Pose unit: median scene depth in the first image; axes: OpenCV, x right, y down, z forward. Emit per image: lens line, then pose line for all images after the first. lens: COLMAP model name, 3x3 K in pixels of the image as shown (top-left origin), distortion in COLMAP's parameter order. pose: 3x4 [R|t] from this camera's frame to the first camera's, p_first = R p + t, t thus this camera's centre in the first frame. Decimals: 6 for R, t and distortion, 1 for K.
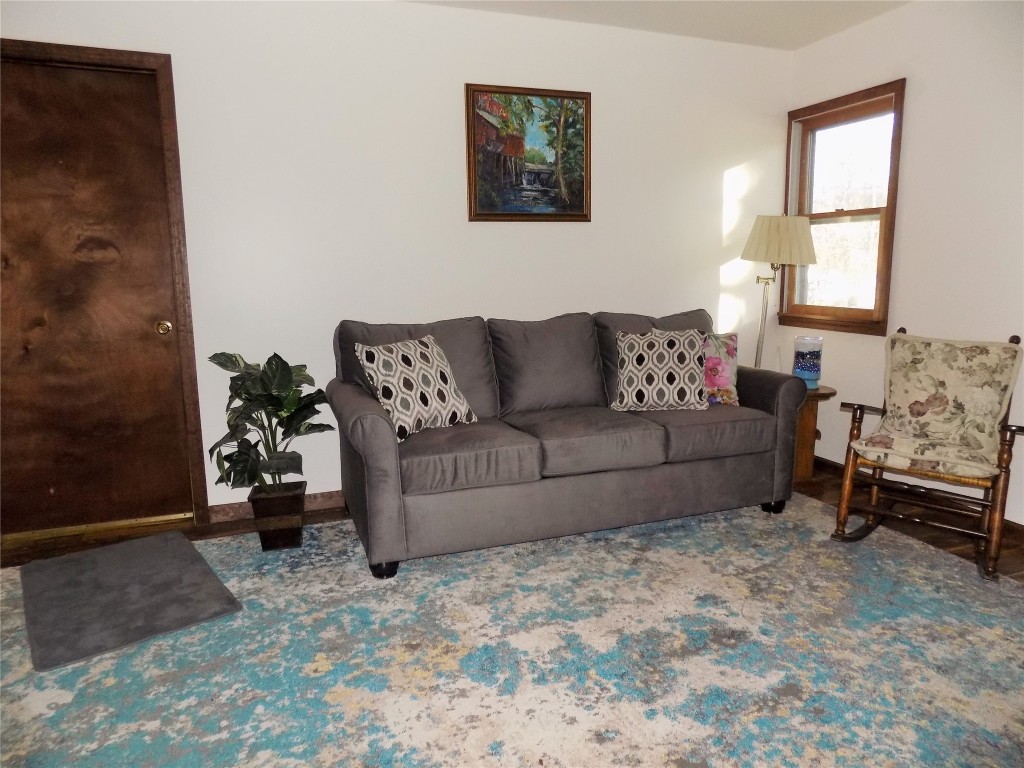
lens RADIAL K [[697.9, 0, 516.1], [0, 697.9, 382.2], [0, 0, 1]] dist [-0.043061, 0.042708]
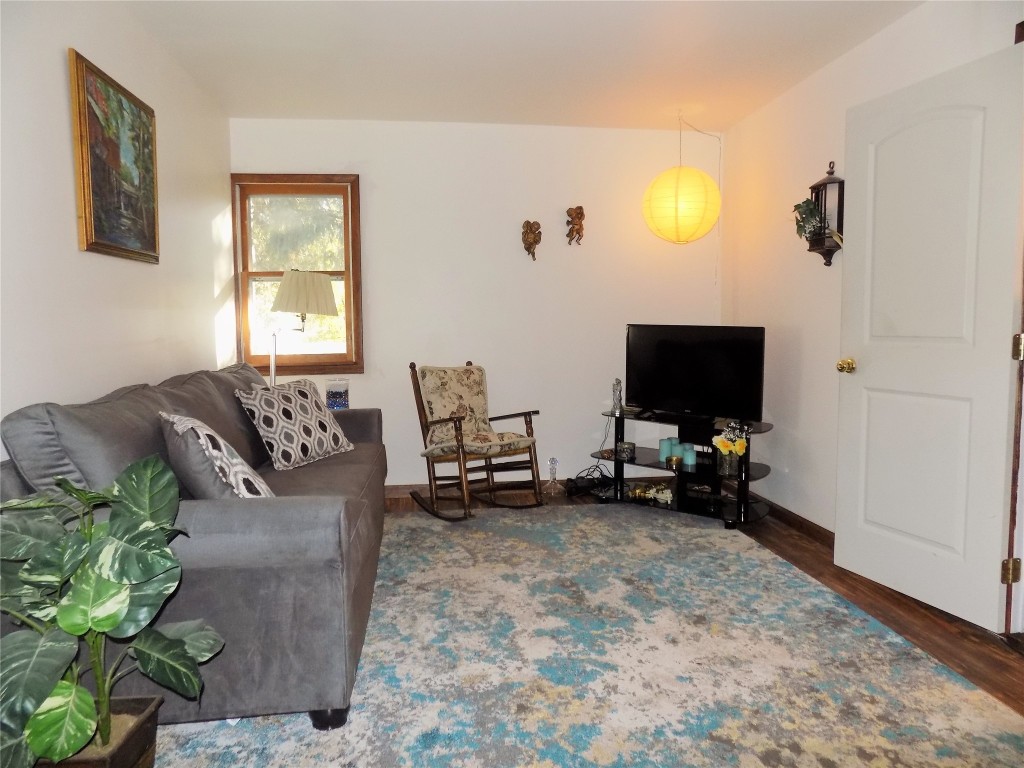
lens RADIAL K [[697.9, 0, 517.5], [0, 697.9, 381.8], [0, 0, 1]] dist [-0.043061, 0.042708]
pose [[0.224968, -0.082584, 0.970860, -0.947721], [0.170465, 0.984370, 0.044233, -0.090311], [-0.959339, 0.155547, 0.235530, 0.661948]]
